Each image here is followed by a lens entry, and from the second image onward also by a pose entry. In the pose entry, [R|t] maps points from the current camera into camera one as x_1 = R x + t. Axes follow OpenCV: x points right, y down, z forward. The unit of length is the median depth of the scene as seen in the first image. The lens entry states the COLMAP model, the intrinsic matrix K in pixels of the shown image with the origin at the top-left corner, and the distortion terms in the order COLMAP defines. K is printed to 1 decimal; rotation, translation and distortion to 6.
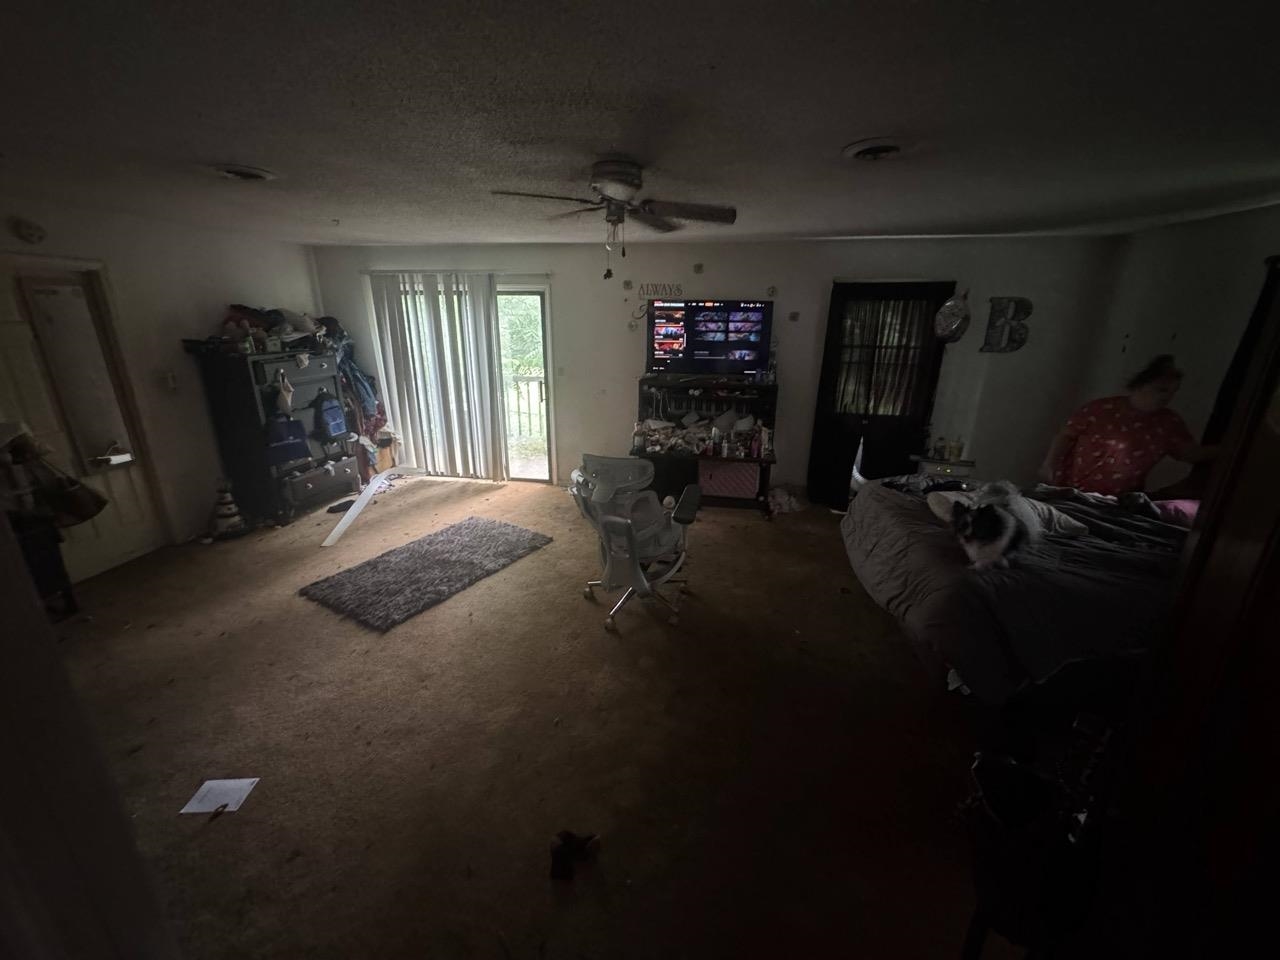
lens RADIAL K [[514.0, 0, 639.0], [0, 514.0, 474.5], [0, 0, 1]] dist [-0.001123, 0.000193]
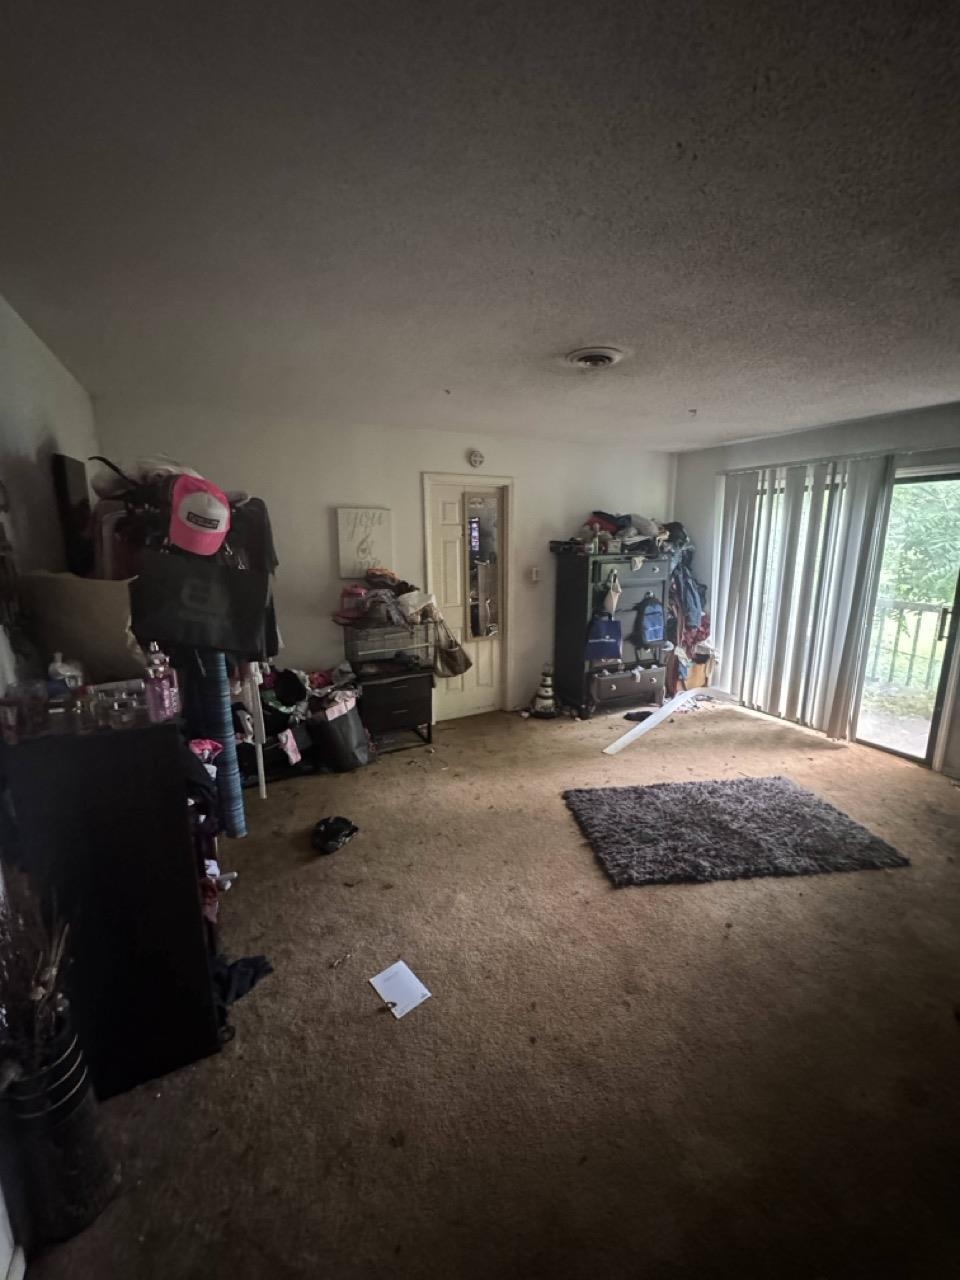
lens RADIAL K [[514.0, 0, 480.9], [0, 514.0, 640.5], [0, 0, 1]] dist [-0.001123, 0.000193]
pose [[0.601698, 0.150163, -0.784481, -0.032536], [-0.227832, 0.973631, 0.011621, -0.018411], [0.765540, 0.171738, 0.620044, 0.175333]]
